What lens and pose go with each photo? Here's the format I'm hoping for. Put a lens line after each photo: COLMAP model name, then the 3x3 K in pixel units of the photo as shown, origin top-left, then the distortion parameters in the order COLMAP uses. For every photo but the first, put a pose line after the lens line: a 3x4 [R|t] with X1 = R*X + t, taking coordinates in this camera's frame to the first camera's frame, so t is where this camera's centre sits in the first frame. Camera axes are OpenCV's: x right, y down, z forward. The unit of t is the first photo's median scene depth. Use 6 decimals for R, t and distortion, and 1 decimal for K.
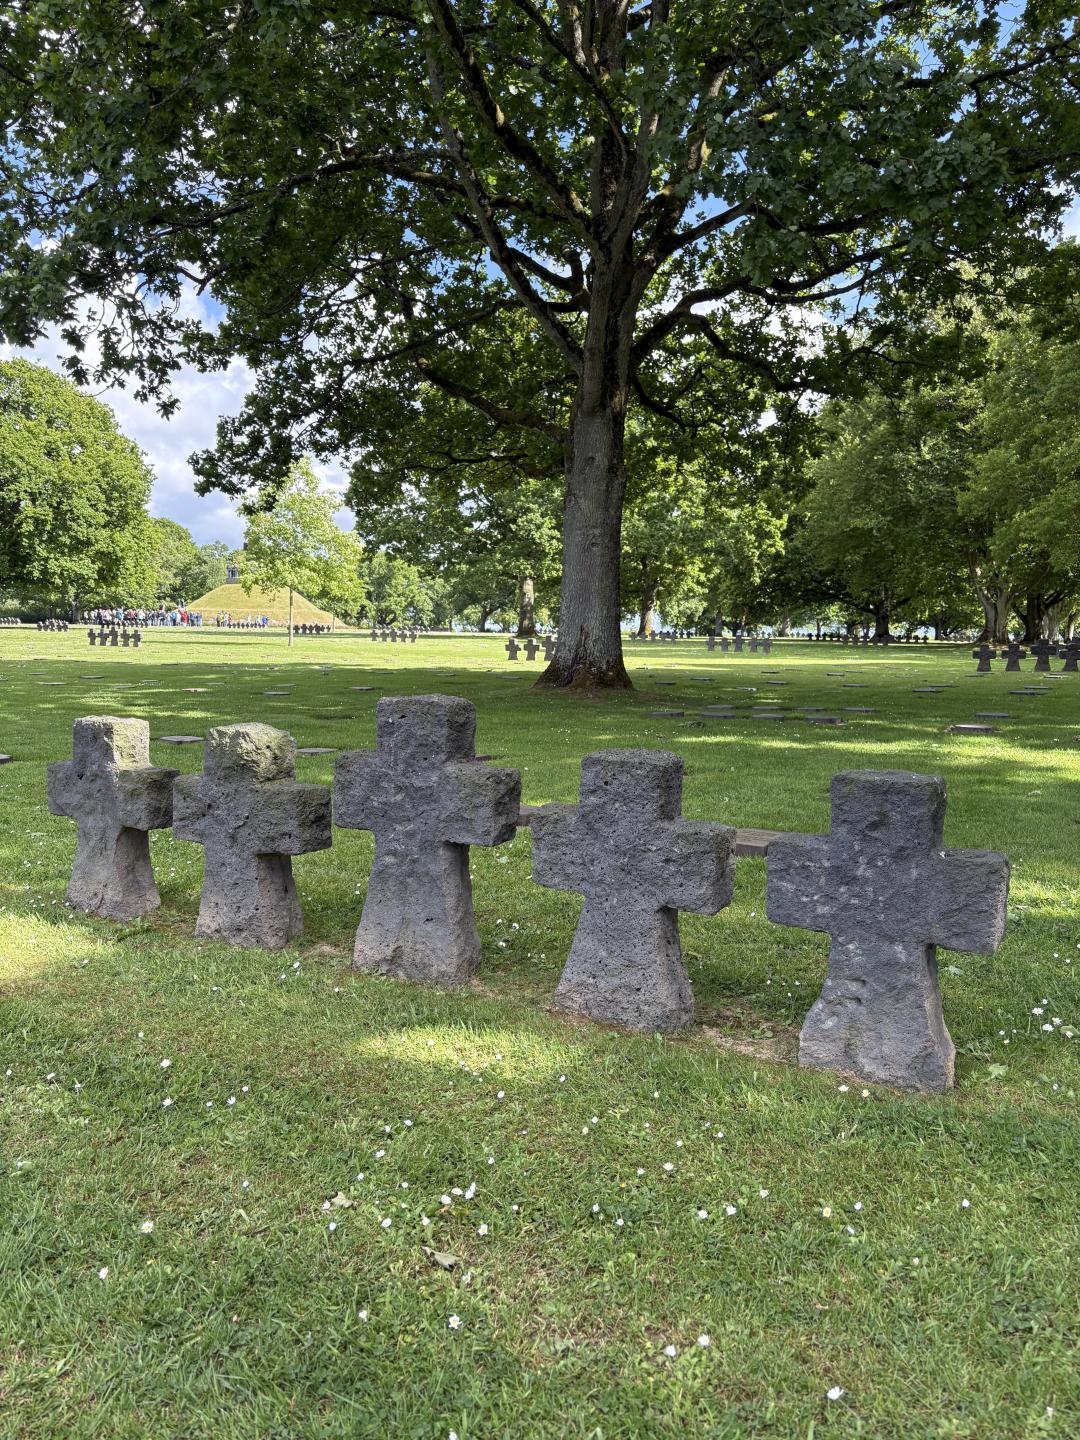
lens RADIAL K [[1100.3, 0, 543.0], [0, 1100.3, 717.3], [0, 0, 1]] dist [0.039411, -0.003730]
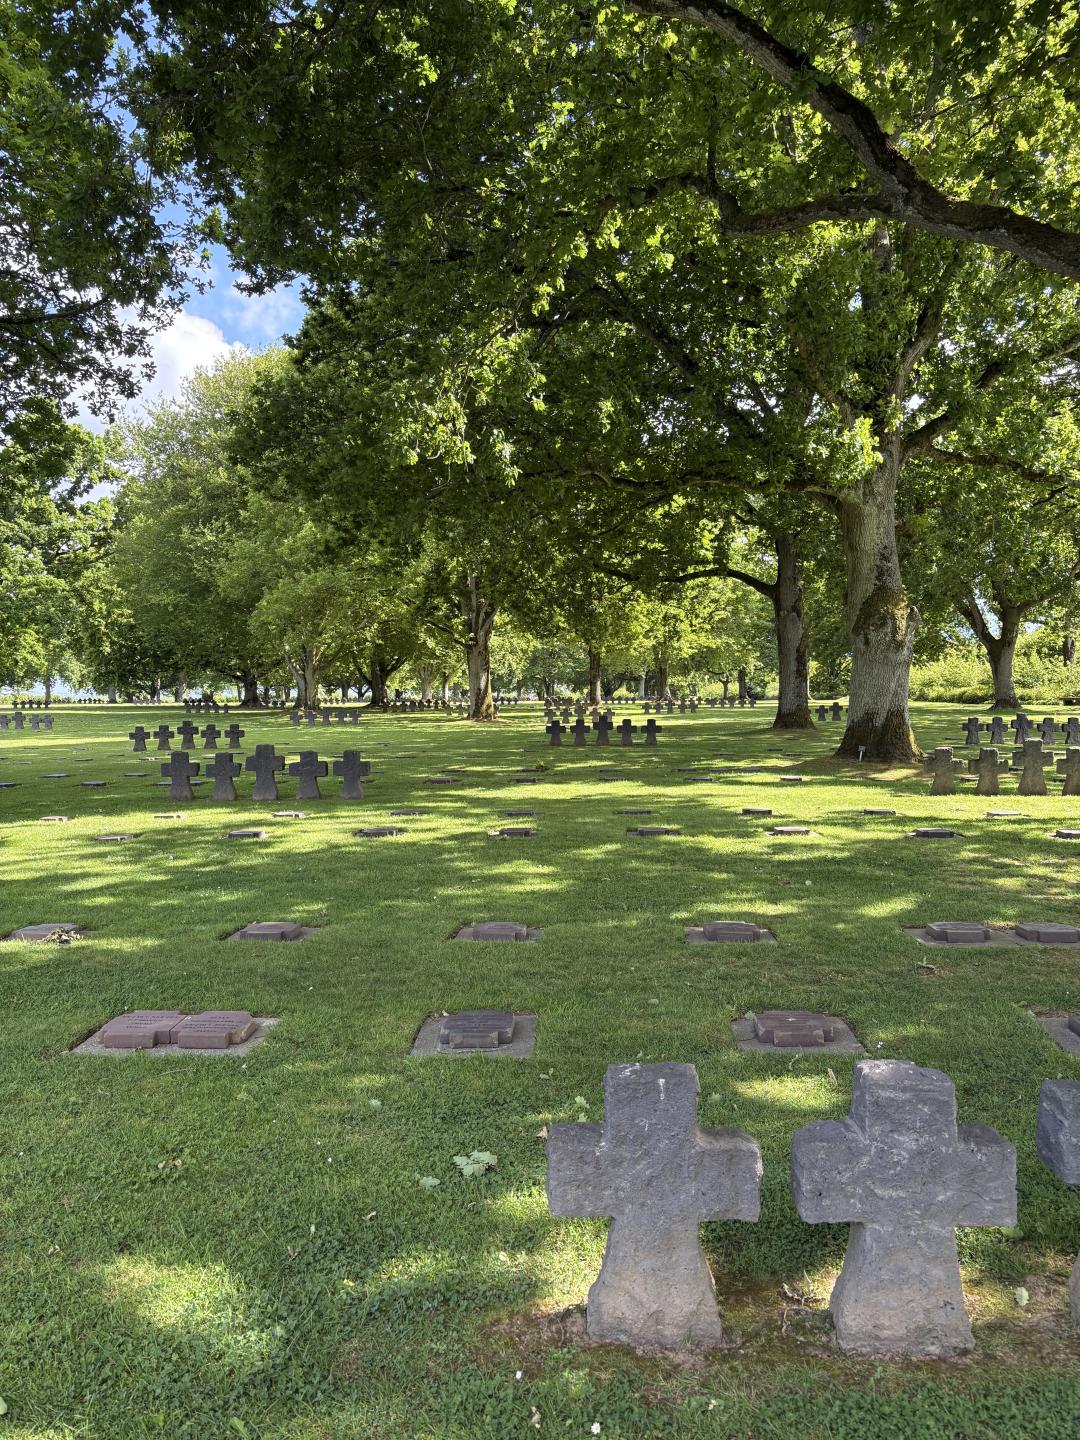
lens RADIAL K [[1100.3, 0, 542.0], [0, 1100.3, 725.3], [0, 0, 1]] dist [0.039411, -0.003730]
pose [[0.886265, -0.040541, 0.461401, 0.083469], [0.061872, 0.997597, -0.031190, -0.002704], [-0.459028, 0.056190, 0.886643, -0.049369]]
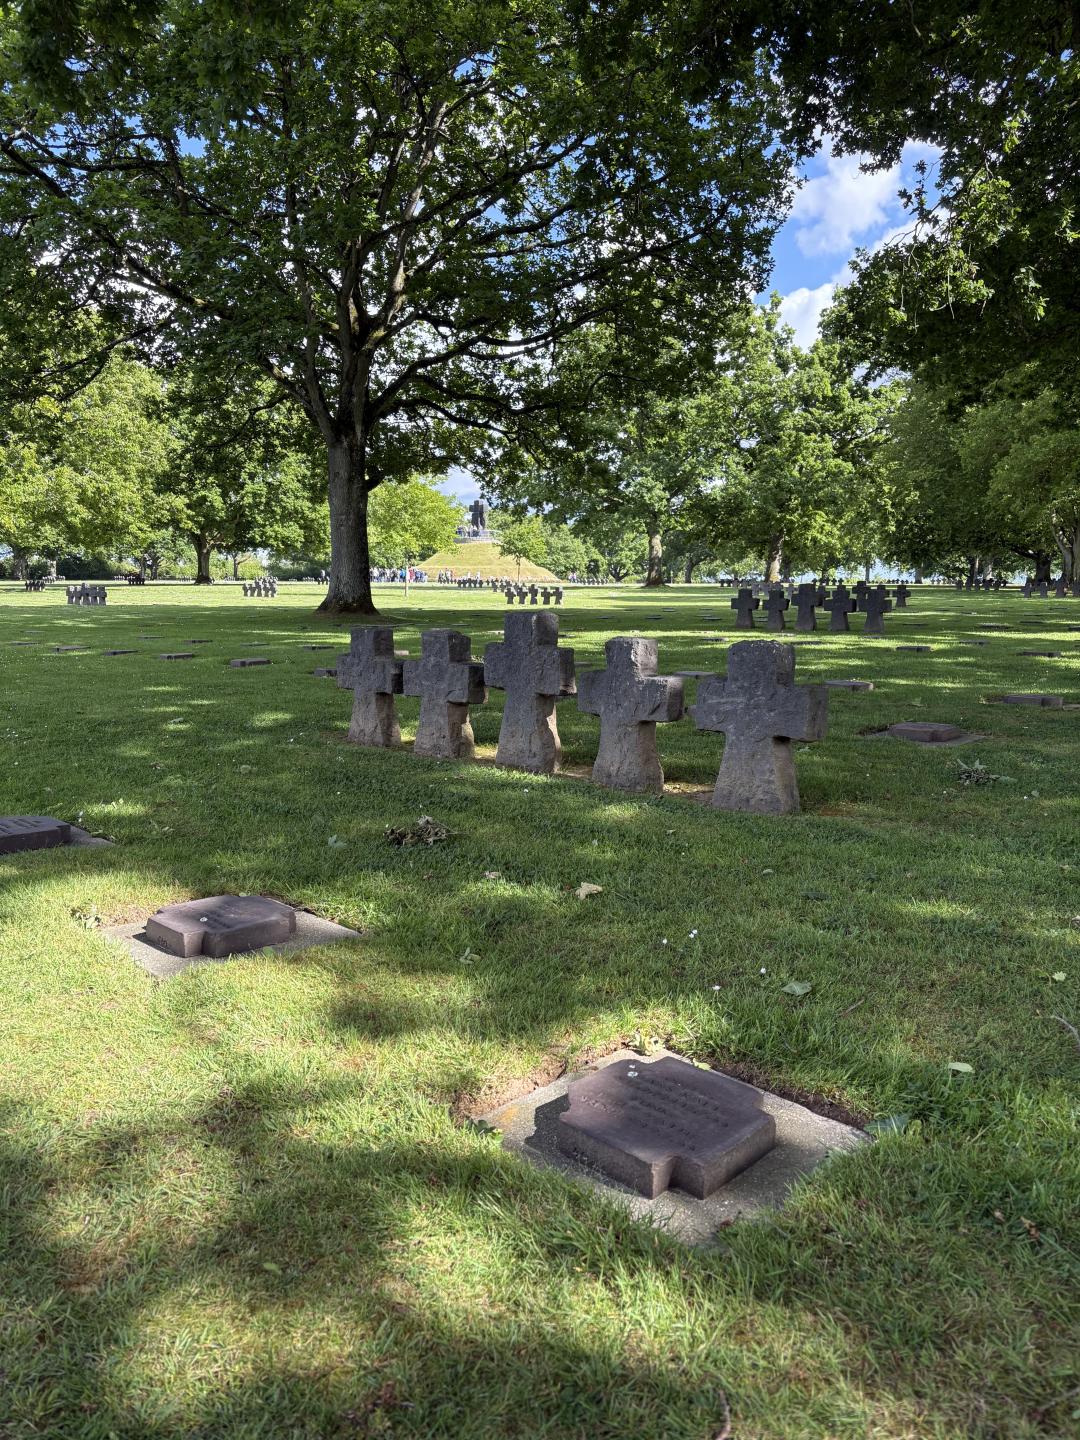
lens RADIAL K [[1100.3, 0, 539.5], [0, 1100.3, 719.2], [0, 0, 1]] dist [0.039411, -0.003730]
pose [[0.970307, 0.017339, -0.241256, 0.131927], [-0.006781, 0.998985, 0.044523, 0.009856], [0.241784, -0.041565, 0.969440, -0.090291]]
